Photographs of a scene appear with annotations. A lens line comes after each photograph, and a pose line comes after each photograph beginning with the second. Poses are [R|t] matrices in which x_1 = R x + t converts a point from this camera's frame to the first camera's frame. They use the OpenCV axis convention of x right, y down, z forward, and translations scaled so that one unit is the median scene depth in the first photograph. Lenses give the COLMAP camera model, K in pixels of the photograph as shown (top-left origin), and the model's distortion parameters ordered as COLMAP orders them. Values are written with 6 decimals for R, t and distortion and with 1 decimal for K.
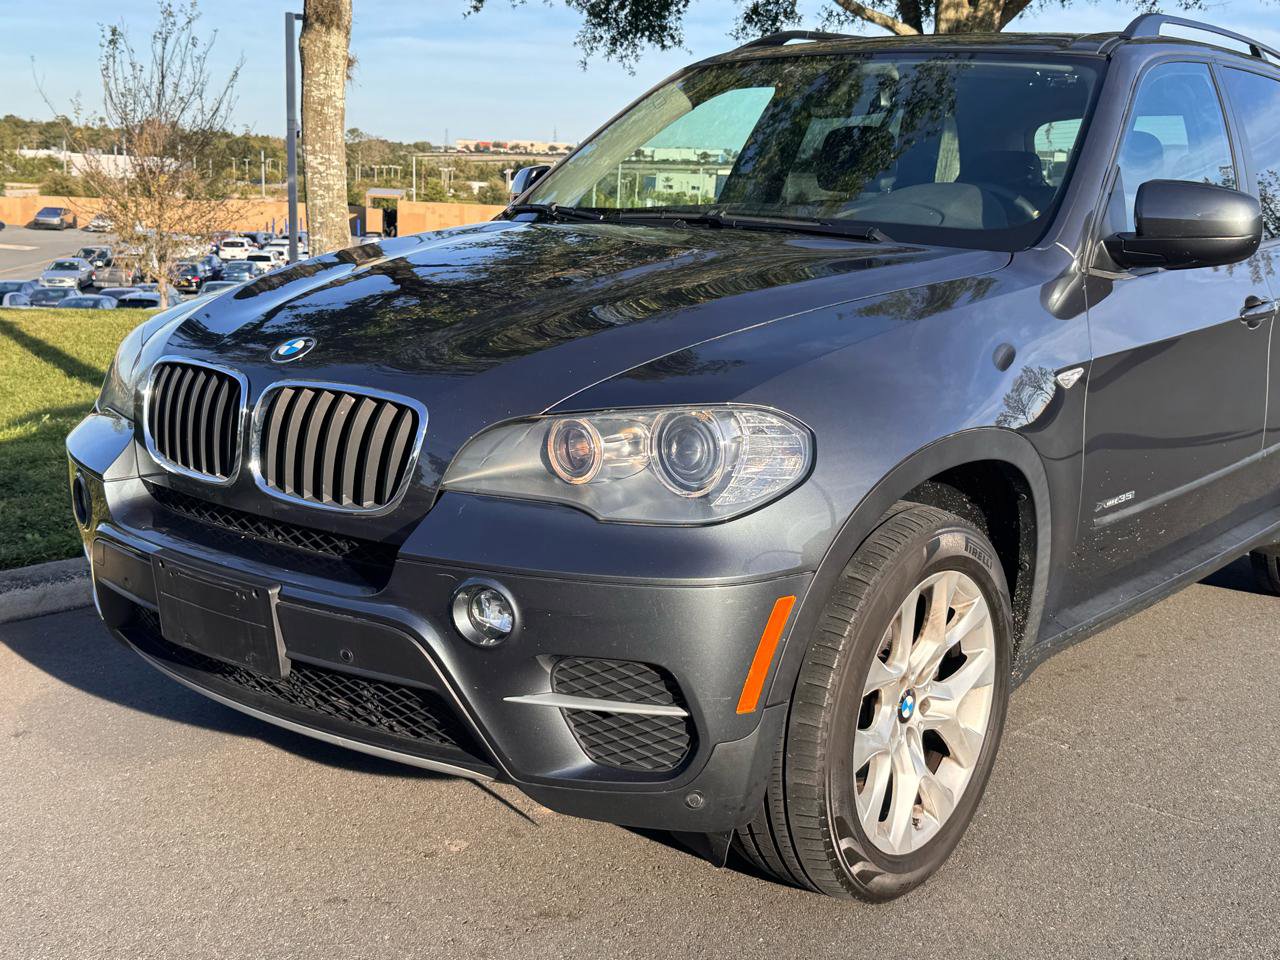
lens RADIAL K [[1498.2, 0, 633.4], [0, 1498.2, 490.2], [0, 0, 1]] dist [0.110408, 0.000000]
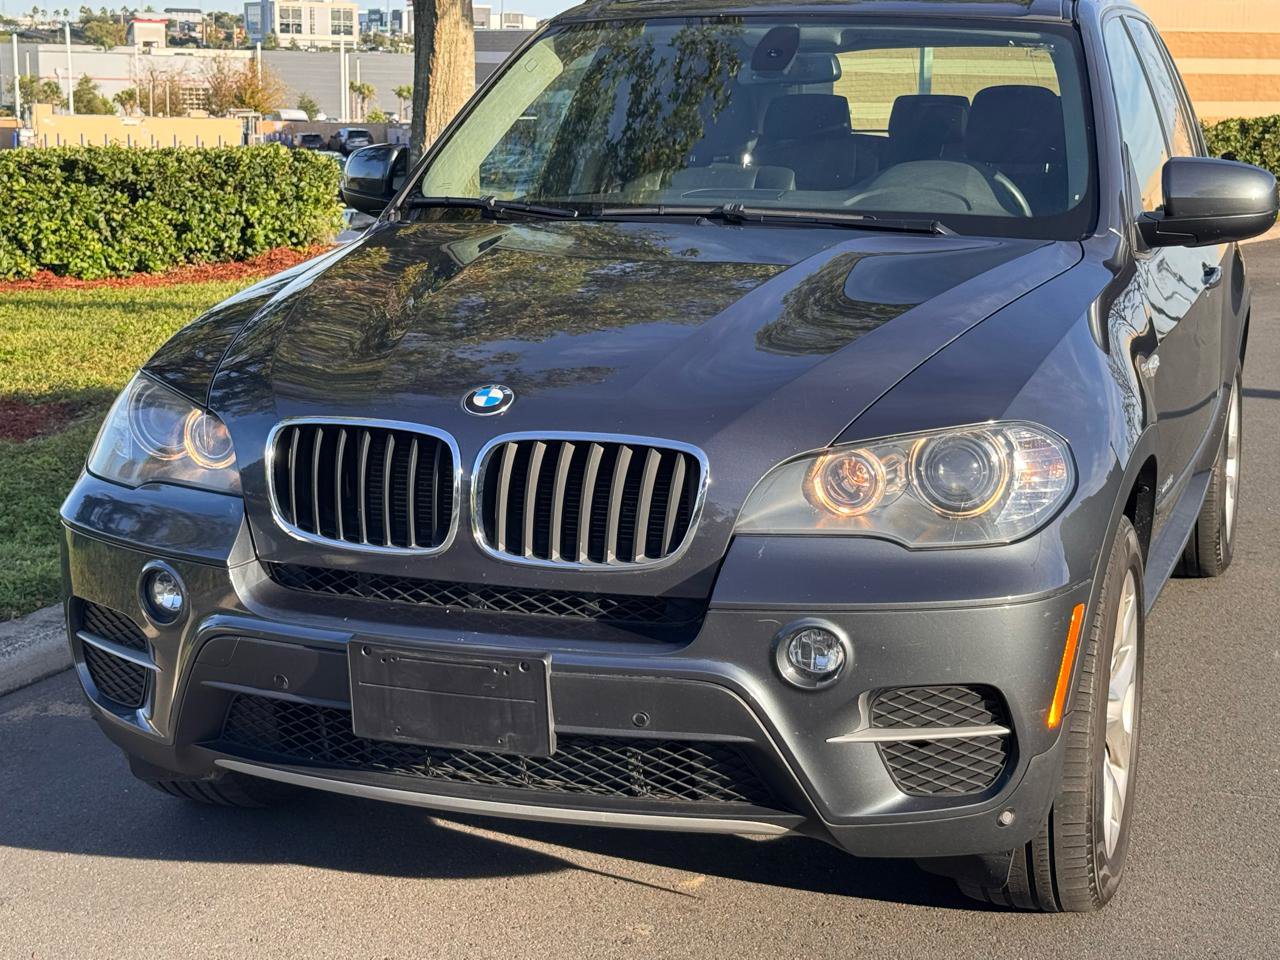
lens RADIAL K [[2203.2, 0, 636.1], [0, 2203.2, 477.7], [0, 0, 1]] dist [0.123882, 0.000000]
pose [[0.937279, -0.088424, 0.337178, -0.554351], [0.093328, 0.995634, 0.001671, -0.037683], [-0.335853, 0.029902, 0.941439, -0.262483]]
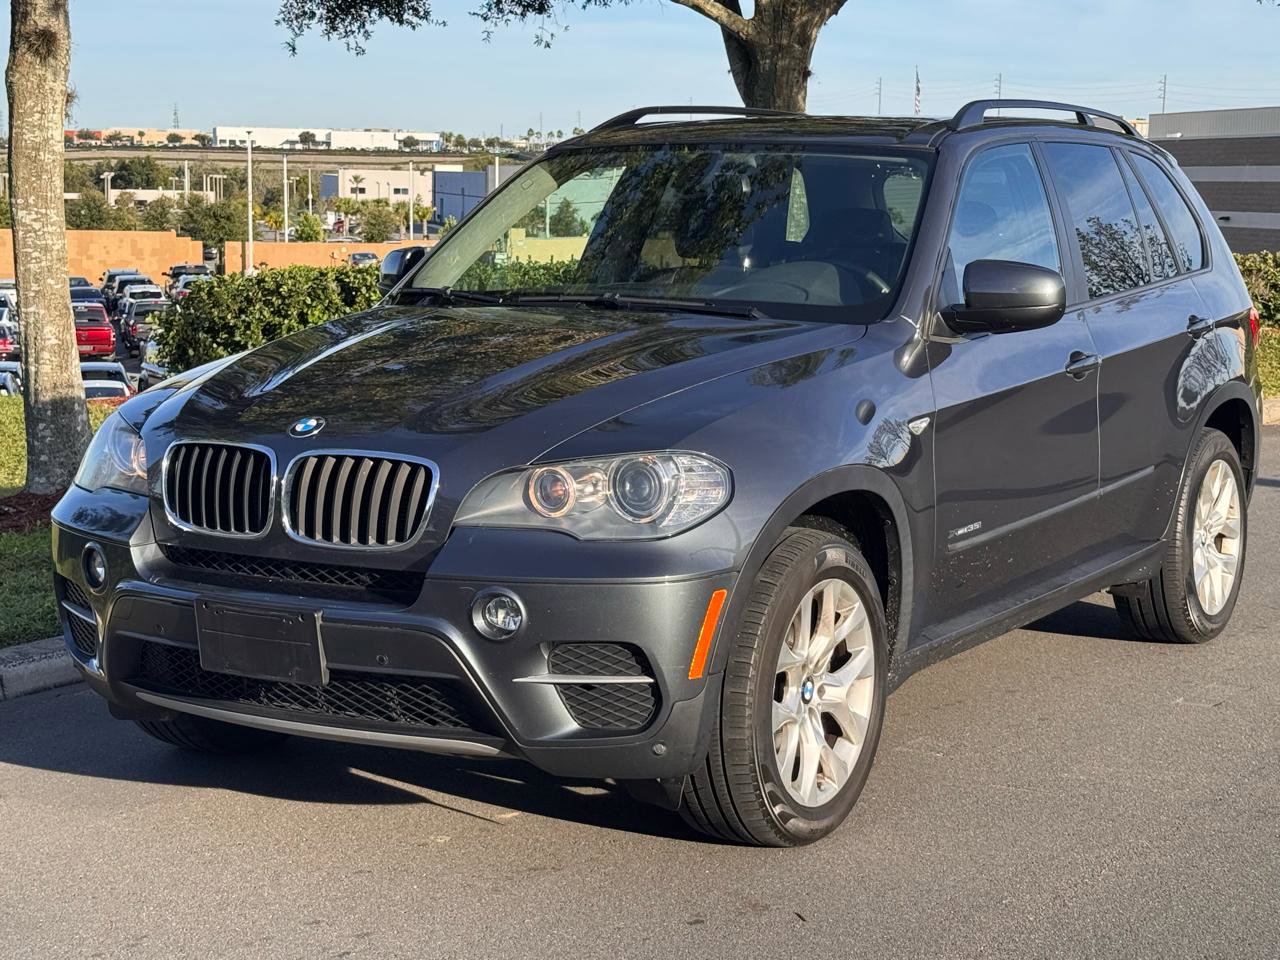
lens RADIAL K [[2315.5, 0, 643.7], [0, 2315.5, 477.6], [0, 0, 1]] dist [0.119001, 0.000000]
pose [[0.989187, -0.045610, 0.139389, -0.204664], [0.055963, 0.995885, -0.071279, 0.093200], [-0.135564, 0.078309, 0.987669, -0.859500]]
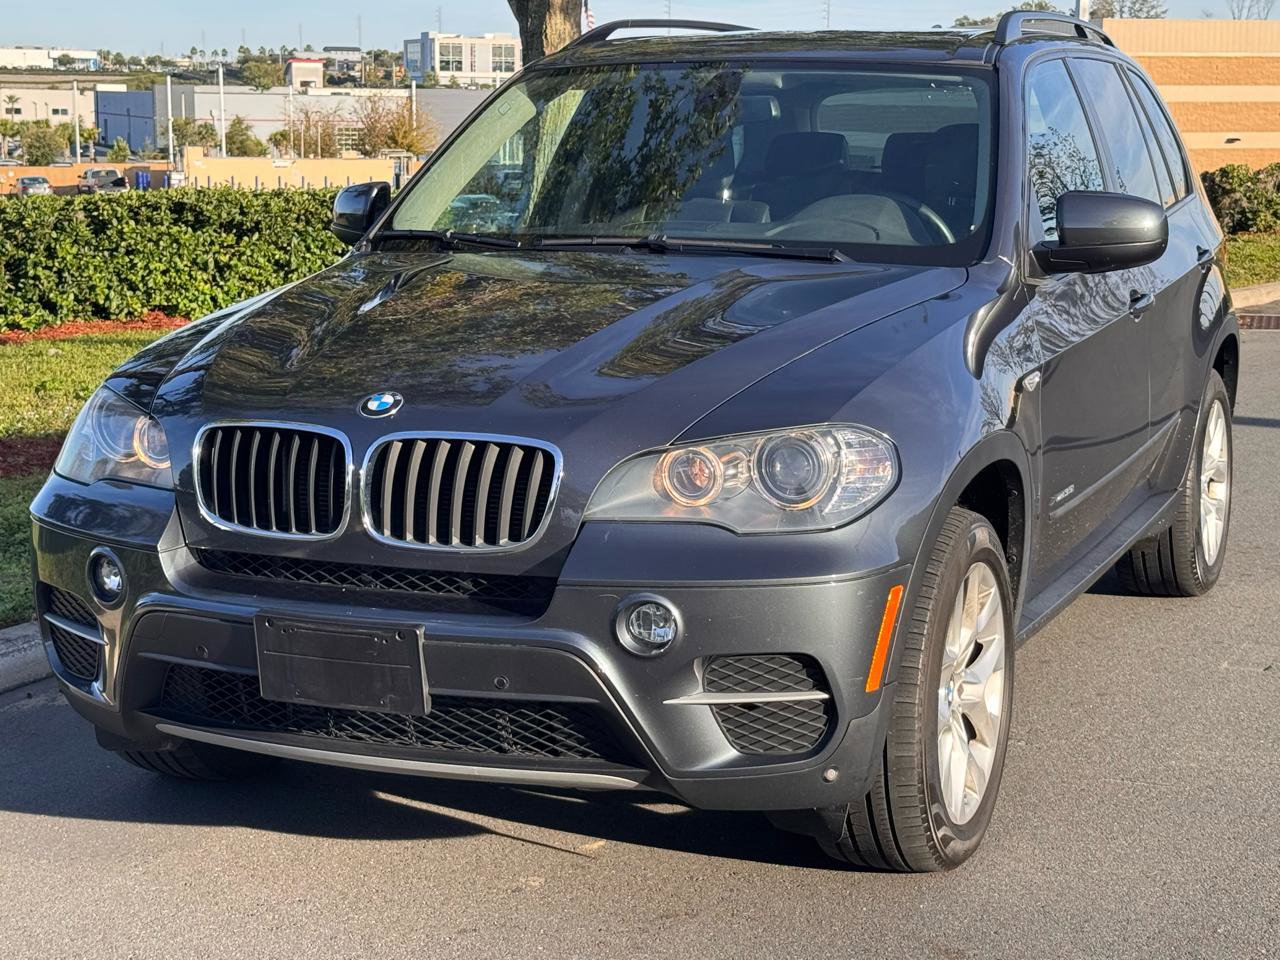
lens RADIAL K [[2315.5, 0, 648.0], [0, 2315.5, 479.5], [0, 0, 1]] dist [0.119001, 0.000000]
pose [[0.958717, -0.078647, 0.273270, -0.456196], [0.089353, 0.995636, -0.026937, 0.016193], [-0.269959, 0.050242, 0.961560, -0.541619]]
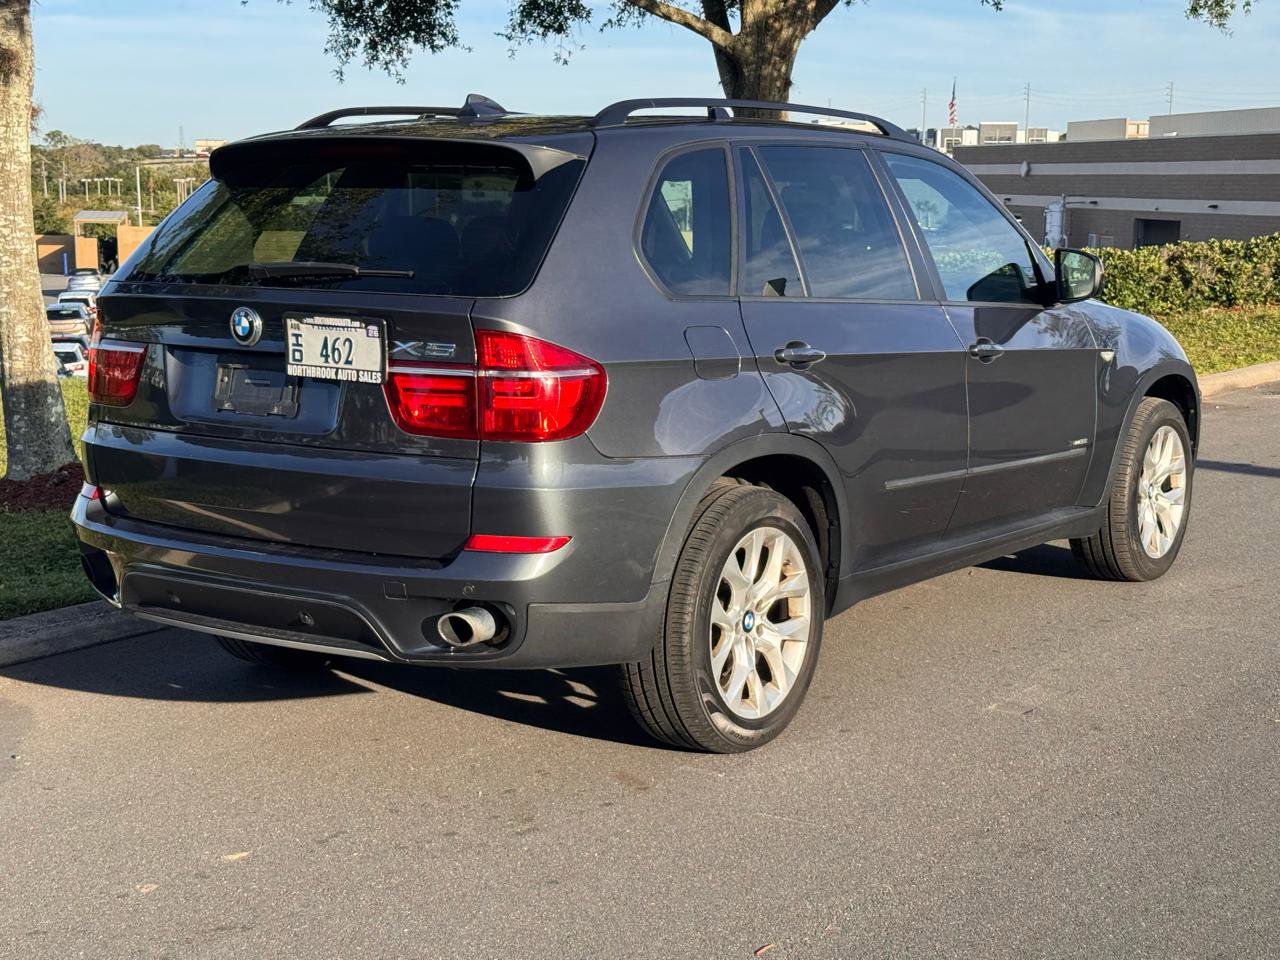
lens RADIAL K [[1963.4, 0, 649.8], [0, 1963.4, 475.1], [0, 0, 1]] dist [0.138690, 0.000000]
pose [[0.993492, -0.053766, 0.100414, 0.124919], [0.059208, 0.996889, -0.052024, 0.028390], [-0.097304, 0.057630, 0.993585, -0.540629]]
